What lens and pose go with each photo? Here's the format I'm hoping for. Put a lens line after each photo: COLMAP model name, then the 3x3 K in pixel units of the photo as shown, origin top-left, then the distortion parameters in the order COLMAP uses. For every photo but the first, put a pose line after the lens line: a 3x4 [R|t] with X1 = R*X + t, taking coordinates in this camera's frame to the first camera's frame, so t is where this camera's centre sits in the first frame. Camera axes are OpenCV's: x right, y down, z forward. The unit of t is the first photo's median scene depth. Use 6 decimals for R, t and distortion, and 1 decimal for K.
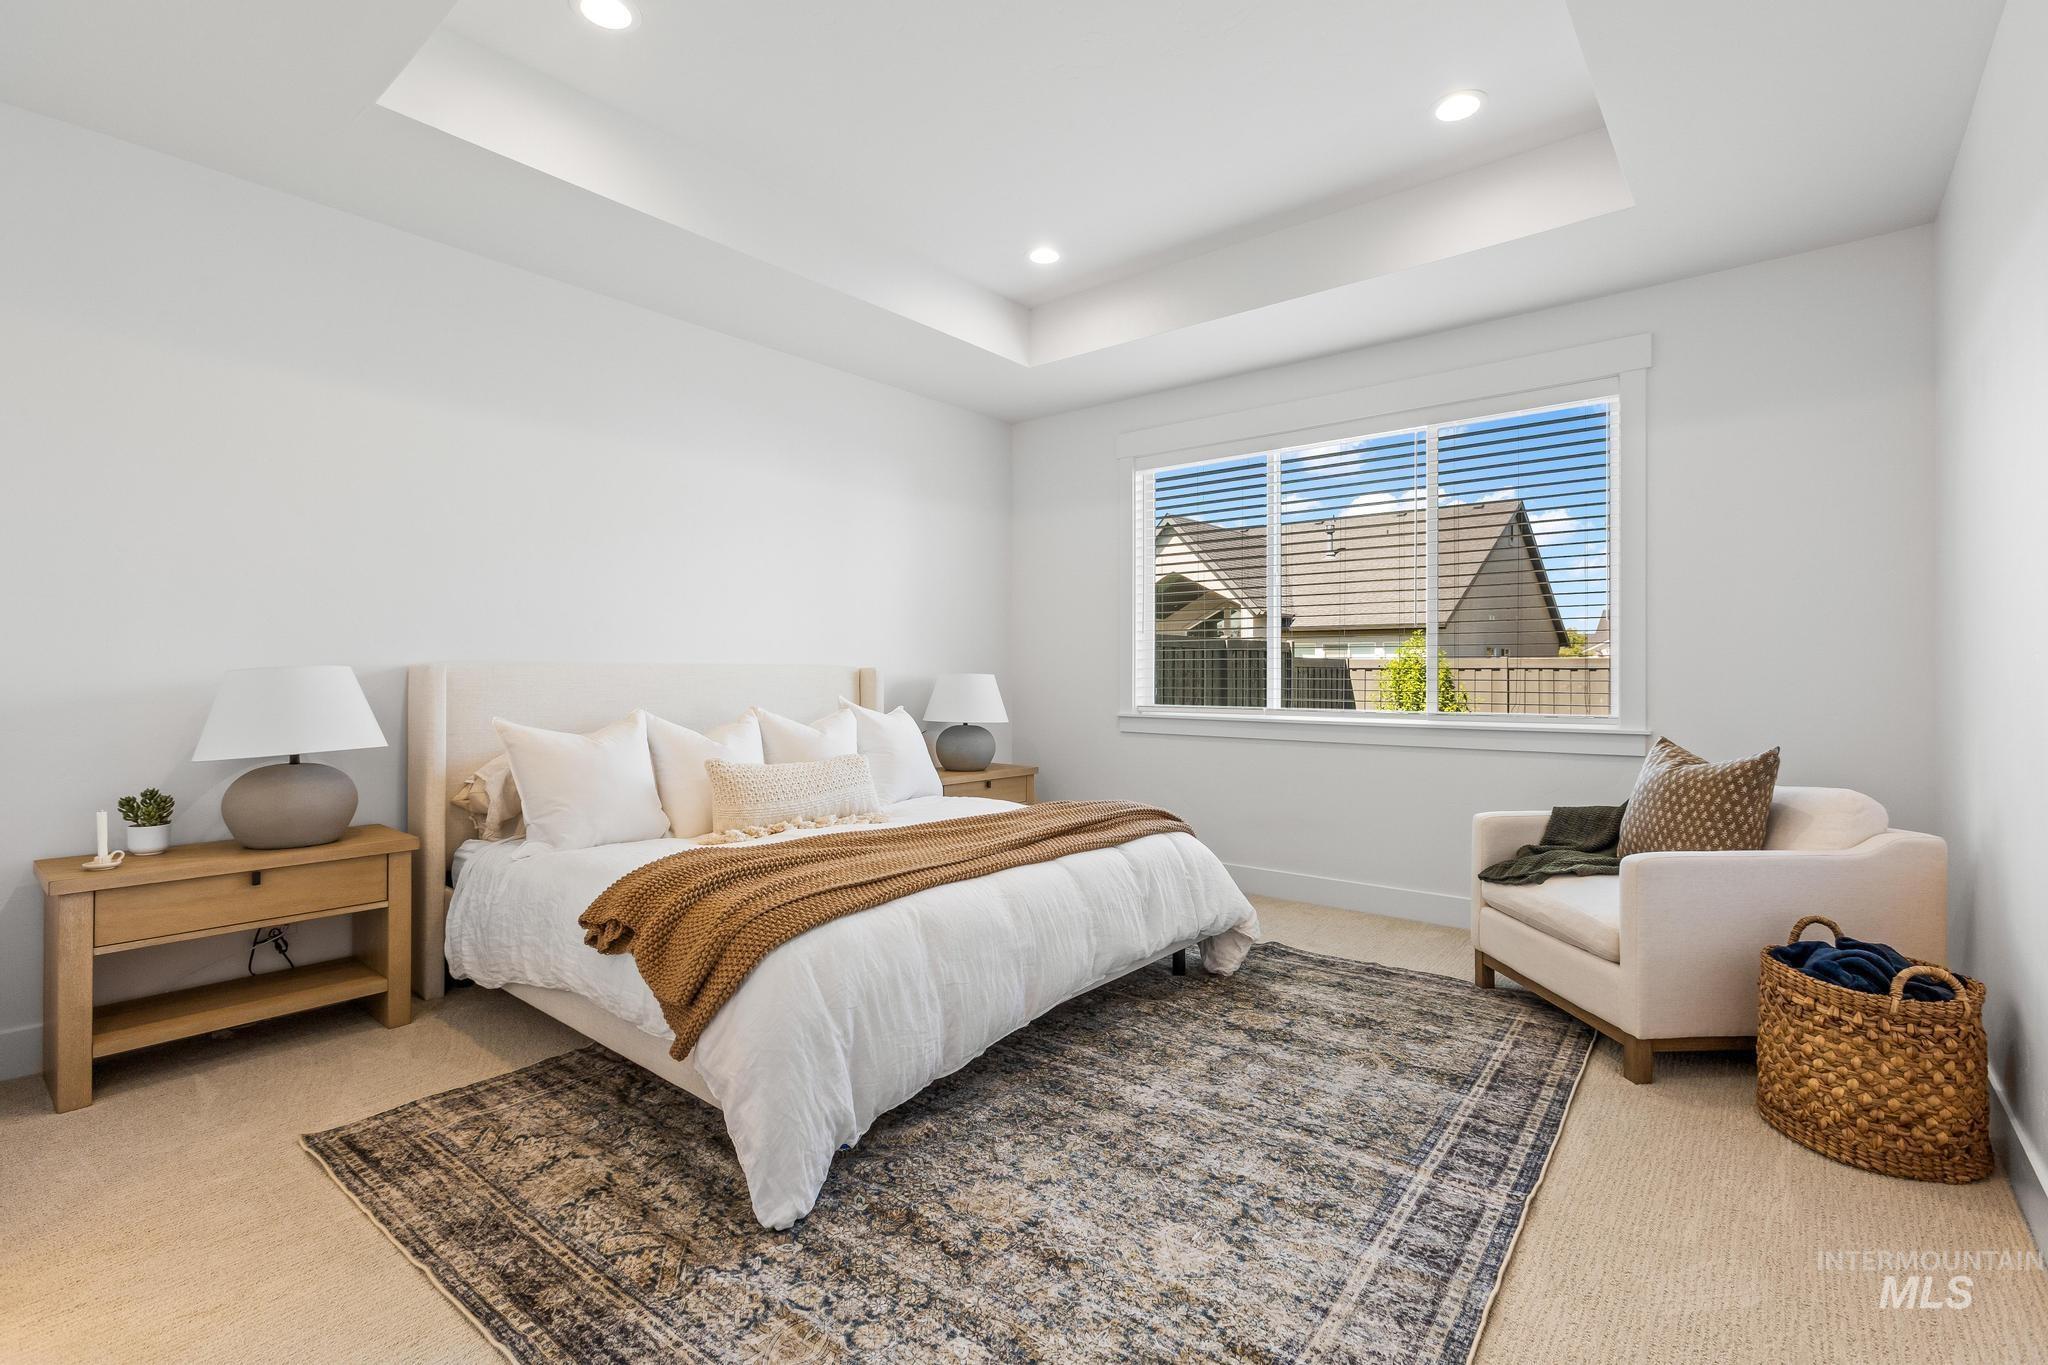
lens RADIAL K [[907.1, 0, 1024.0], [0, 907.1, 682.5], [0, 0, 1]] dist [-0.001207, -0.000028]
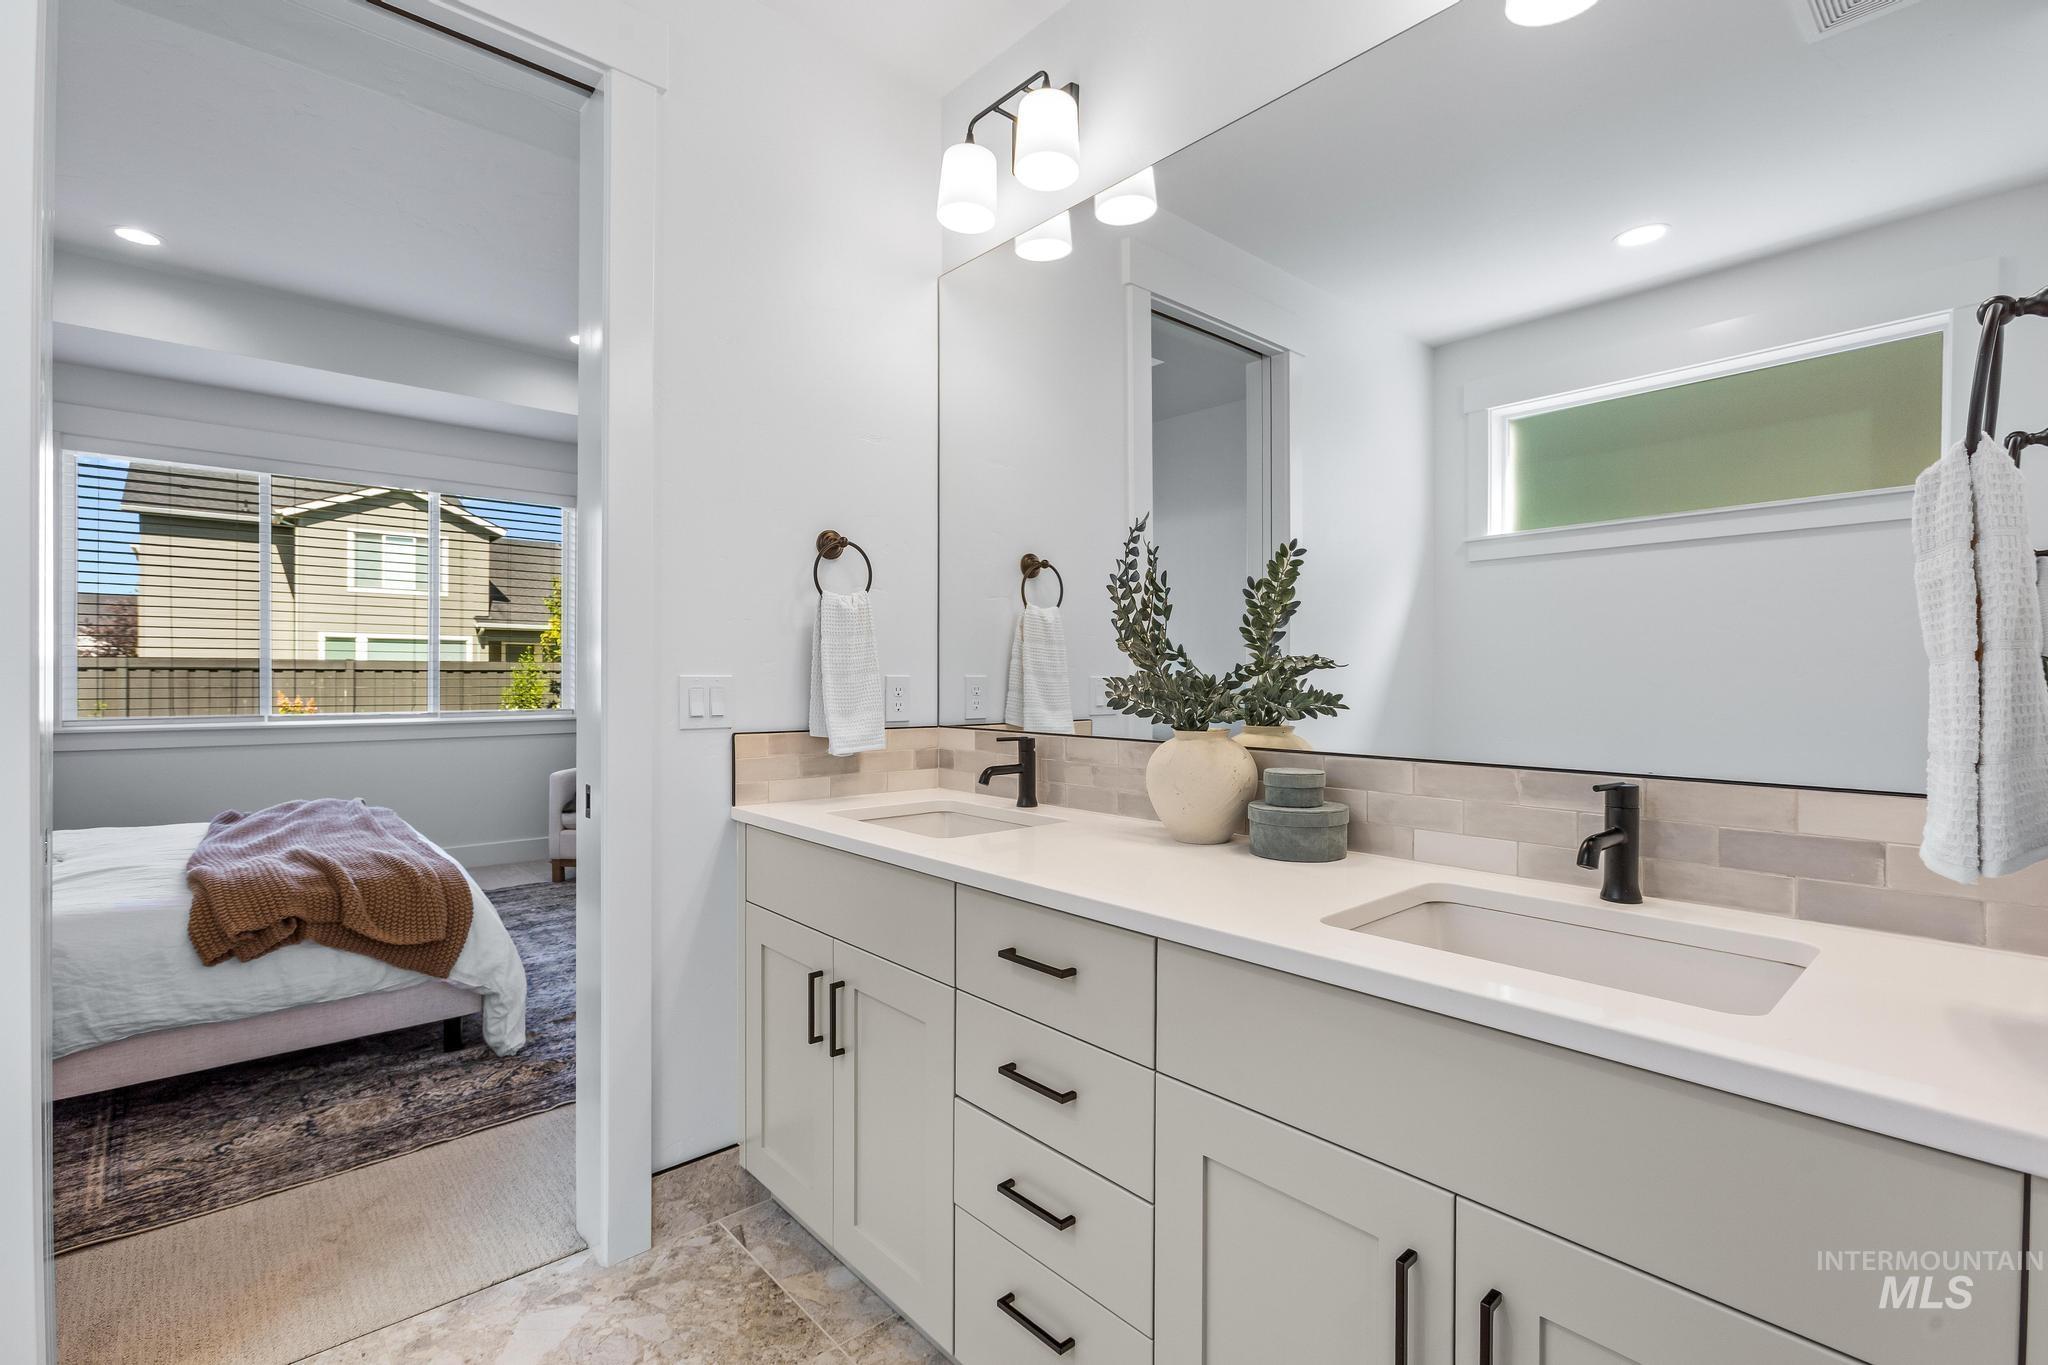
lens RADIAL K [[907.1, 0, 1024.0], [0, 907.1, 682.5], [0, 0, 1]] dist [-0.001207, -0.000028]
pose [[0.144764, -0.008231, 0.989432, -1.510439], [0.002829, 0.999965, 0.007904, -0.036254], [-0.989462, 0.001655, 0.144783, -0.062462]]
